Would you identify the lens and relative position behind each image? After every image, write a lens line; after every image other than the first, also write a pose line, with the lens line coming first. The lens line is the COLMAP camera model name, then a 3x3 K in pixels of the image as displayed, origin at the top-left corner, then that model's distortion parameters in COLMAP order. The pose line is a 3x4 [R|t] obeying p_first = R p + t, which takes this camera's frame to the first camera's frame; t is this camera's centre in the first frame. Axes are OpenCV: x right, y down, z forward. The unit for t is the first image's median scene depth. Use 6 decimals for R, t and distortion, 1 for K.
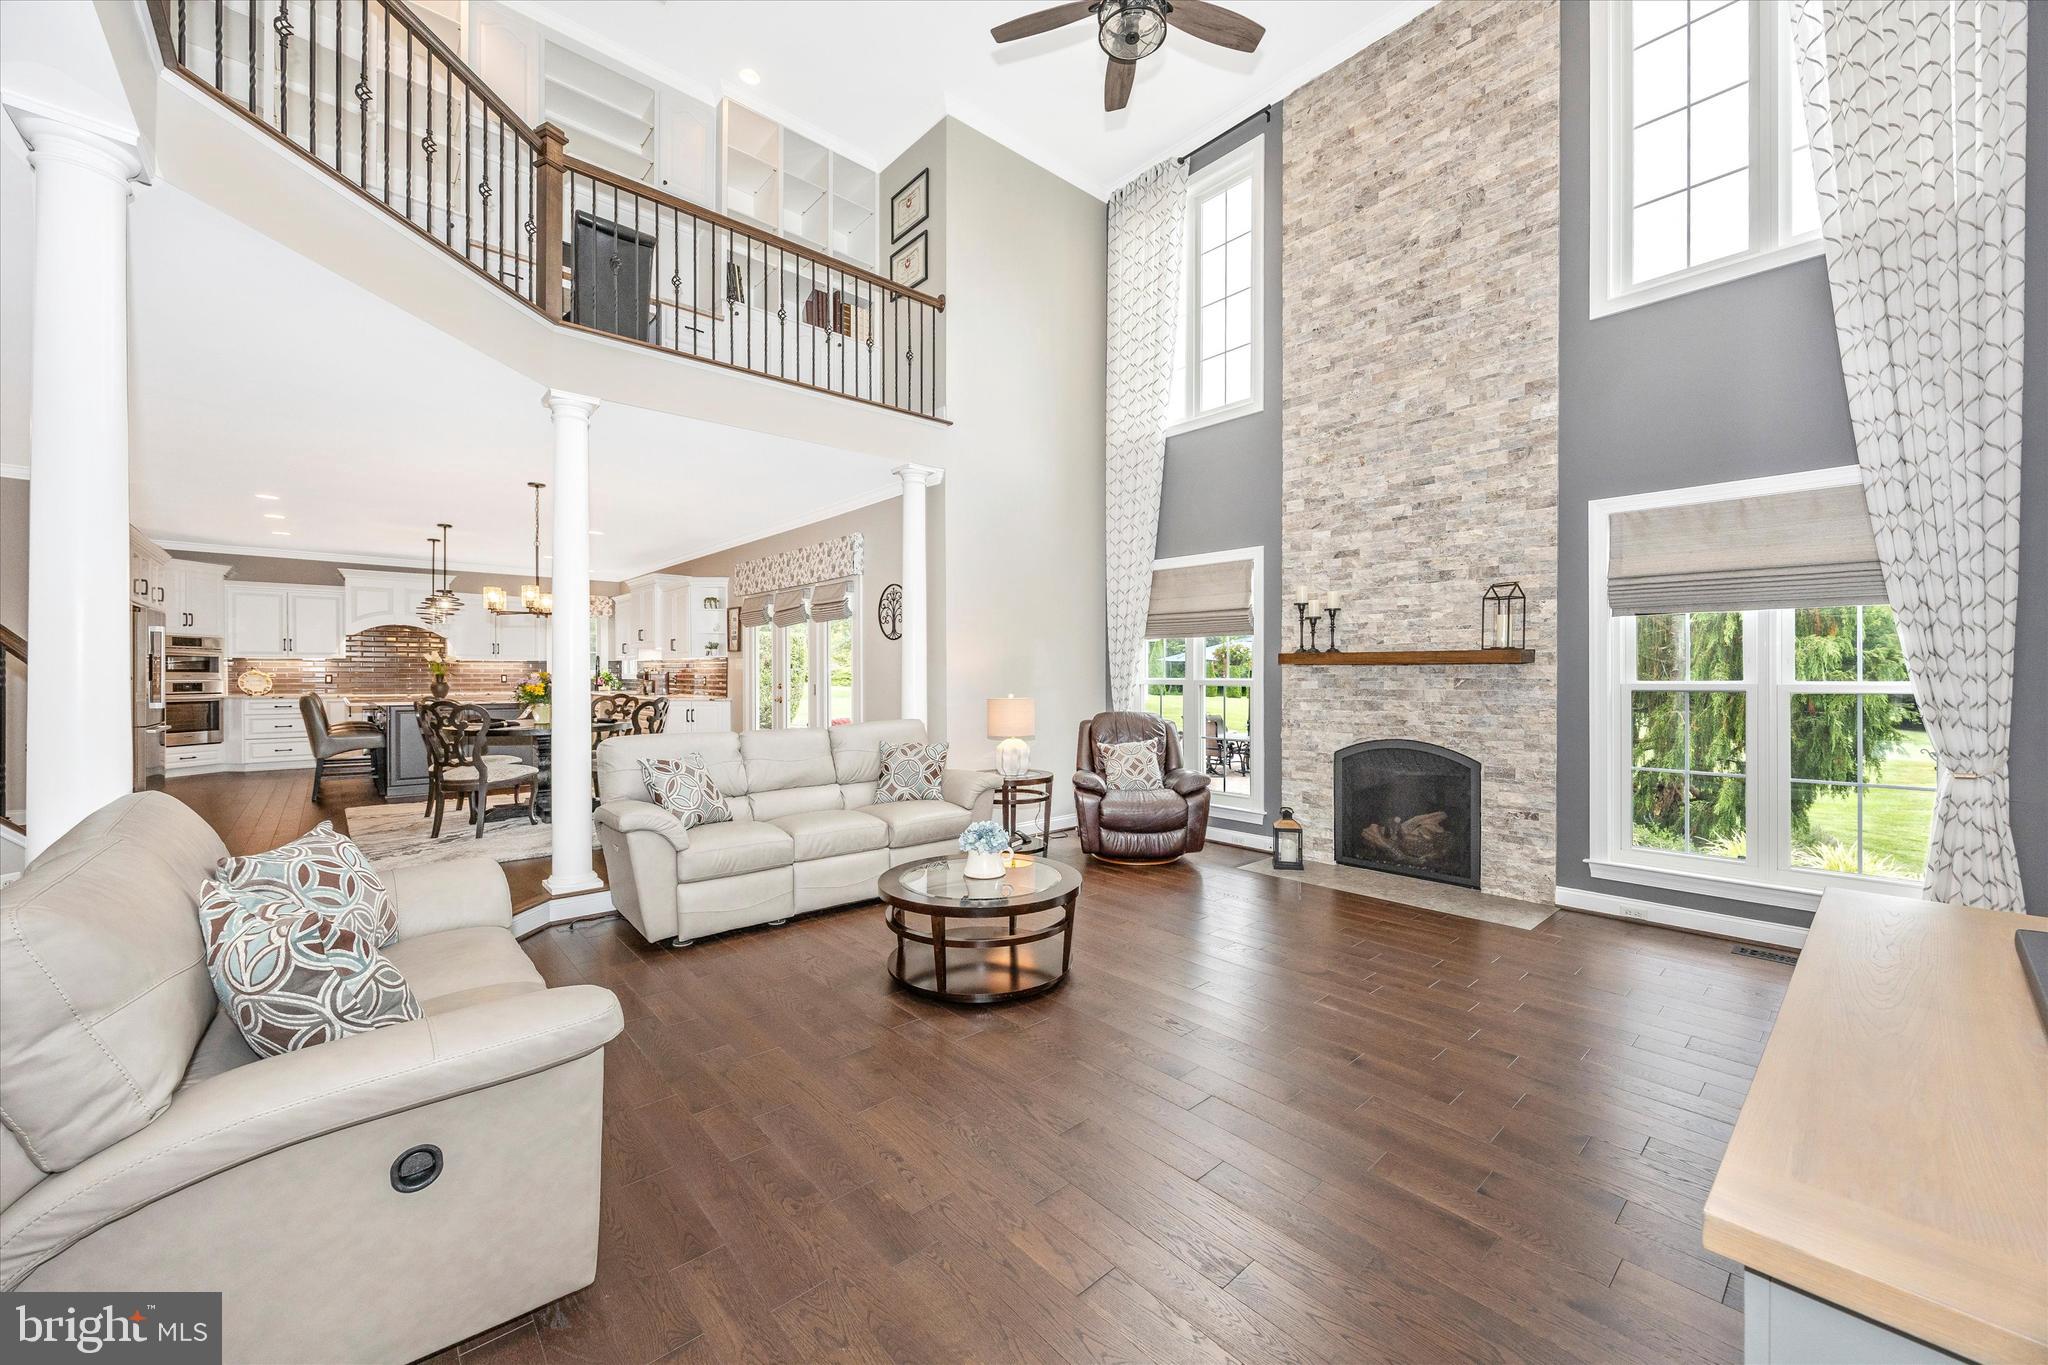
lens RADIAL K [[780.5, 0, 1023.6], [0, 780.5, 662.9], [0, 0, 1]] dist [0.003128, -0.000444]
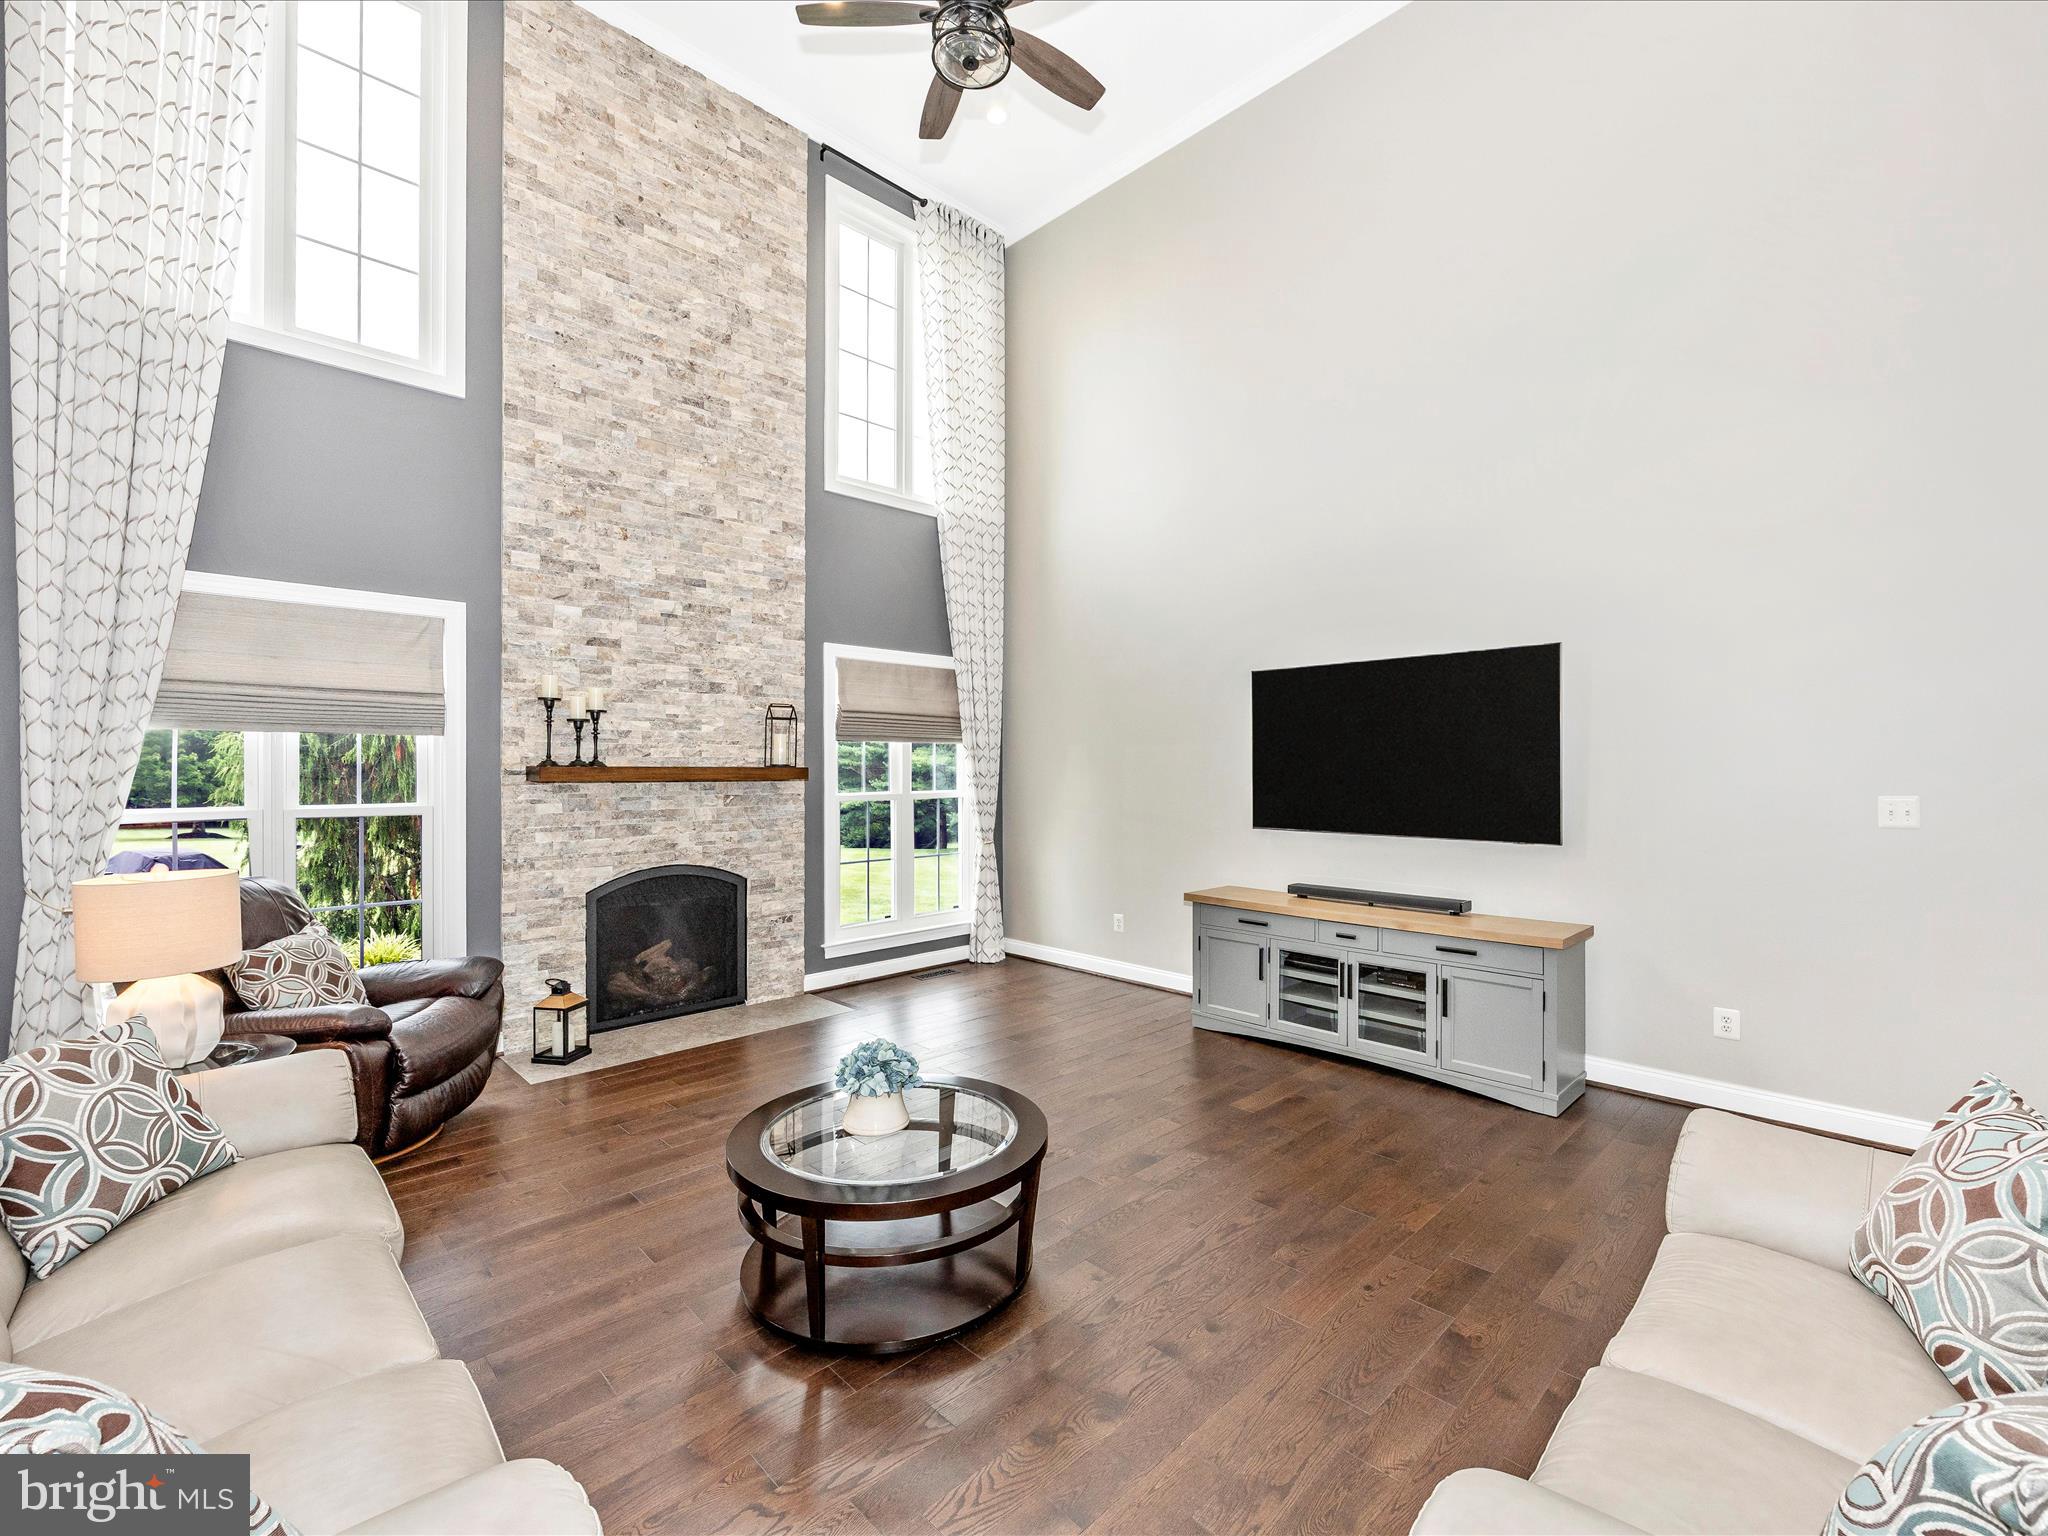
lens RADIAL K [[879.2, 0, 1026.7], [0, 879.2, 782.8], [0, 0, 1]] dist [0.003399, -0.000486]
pose [[-0.032895, -0.005058, 0.999446, -0.517028], [-0.002543, 0.999984, 0.004977, -0.001658], [-0.999456, -0.002378, -0.032907, 0.614903]]
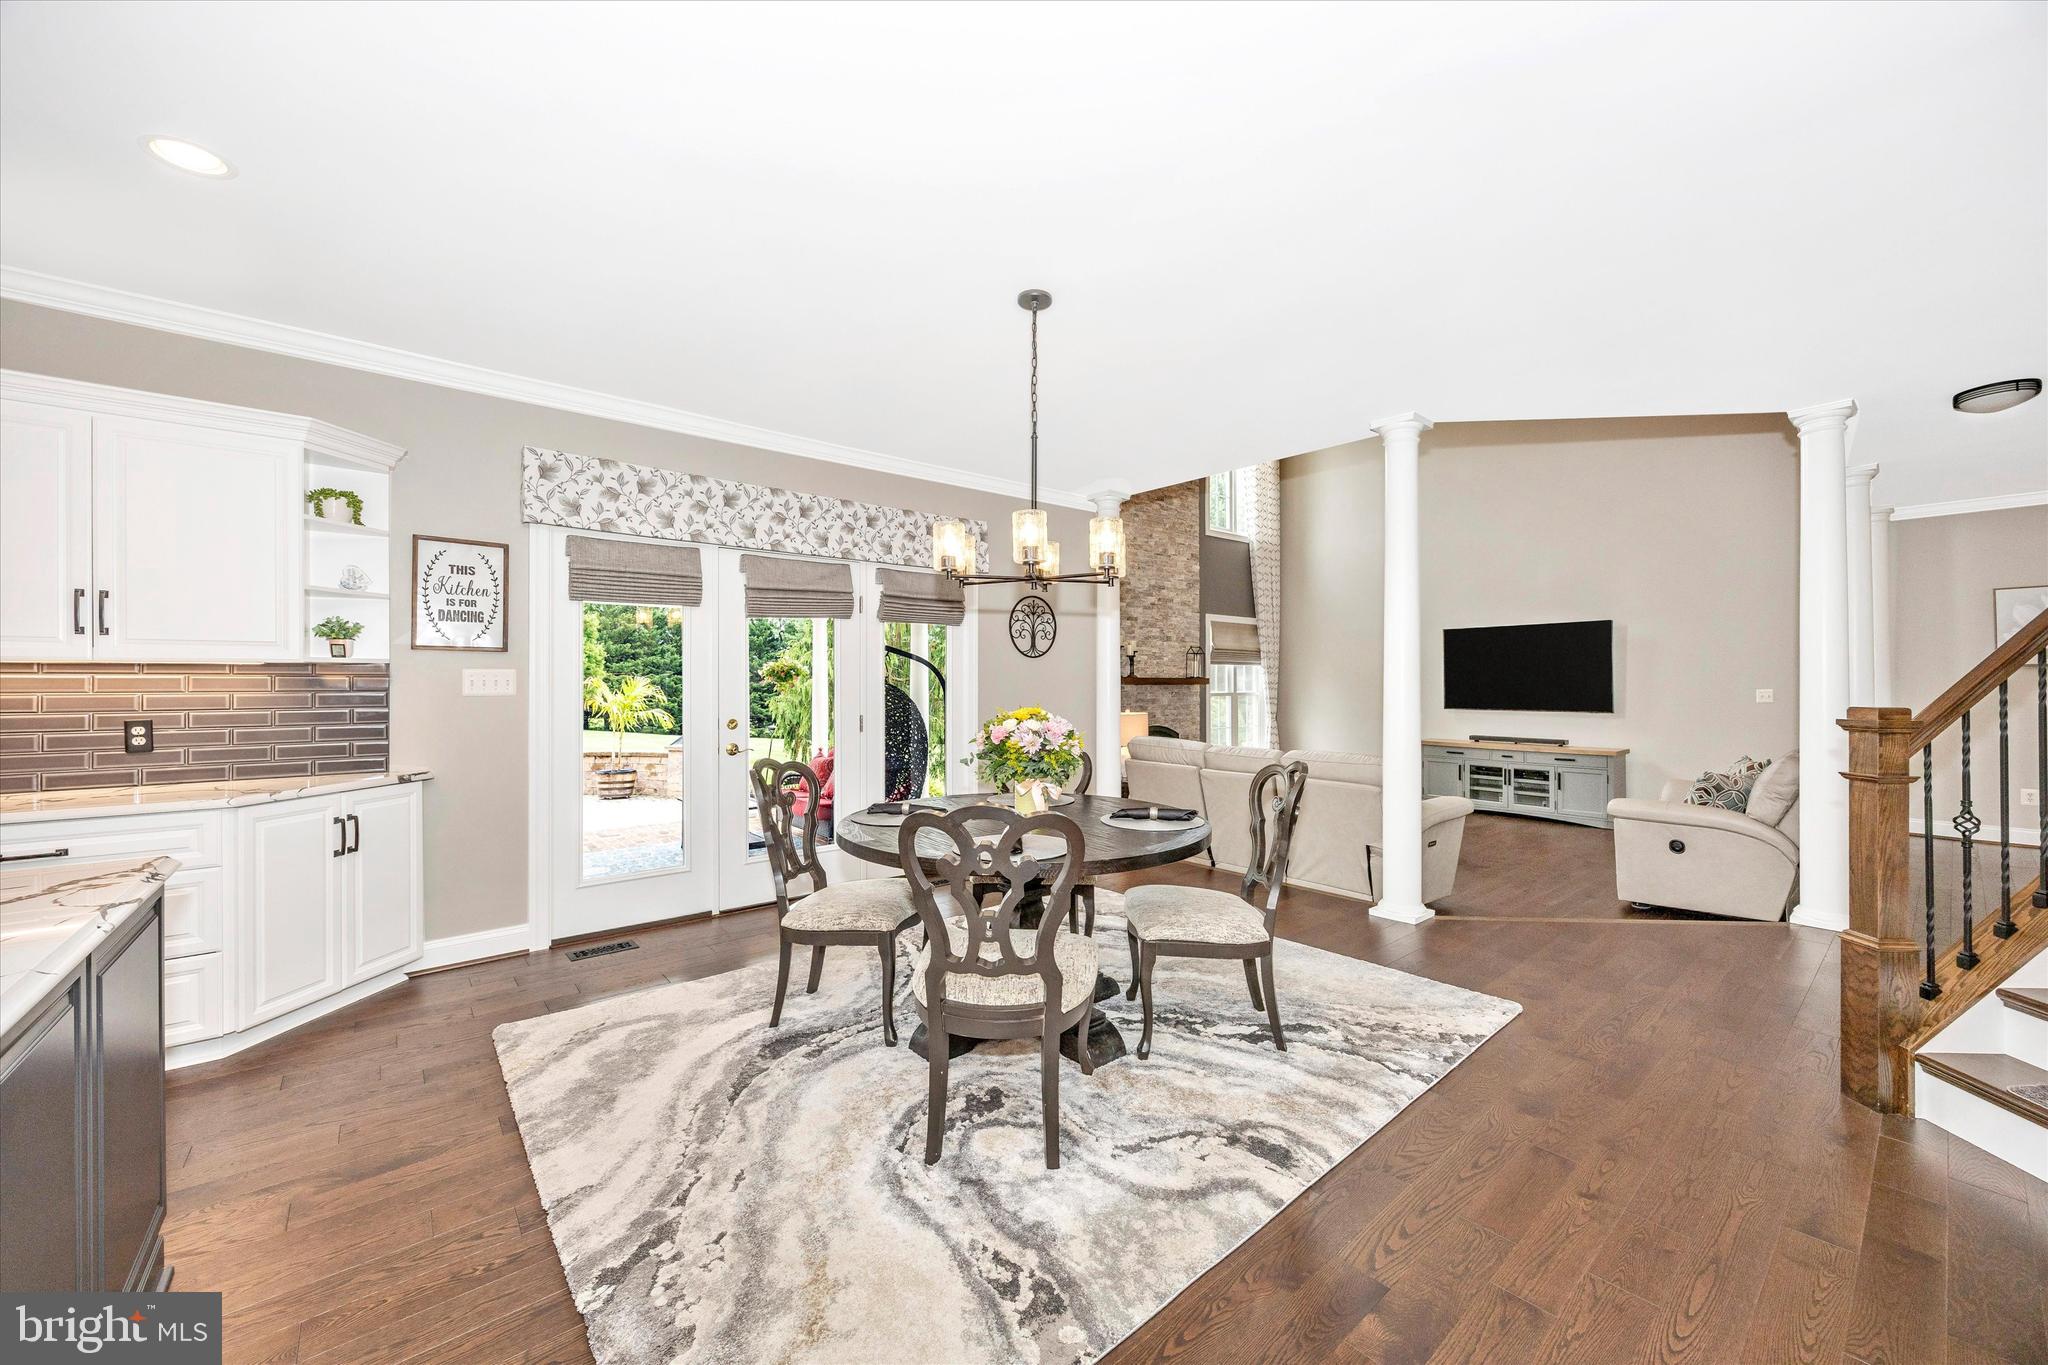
lens RADIAL K [[780.5, 0, 1022.1], [0, 780.5, 681.0], [0, 0, 1]] dist [0.003128, -0.000444]
pose [[0.034045, 0.006499, 0.999399, -1.320287], [-0.001152, 0.999978, -0.006463, 0.005033], [-0.999420, -0.000931, 0.034052, 1.218349]]
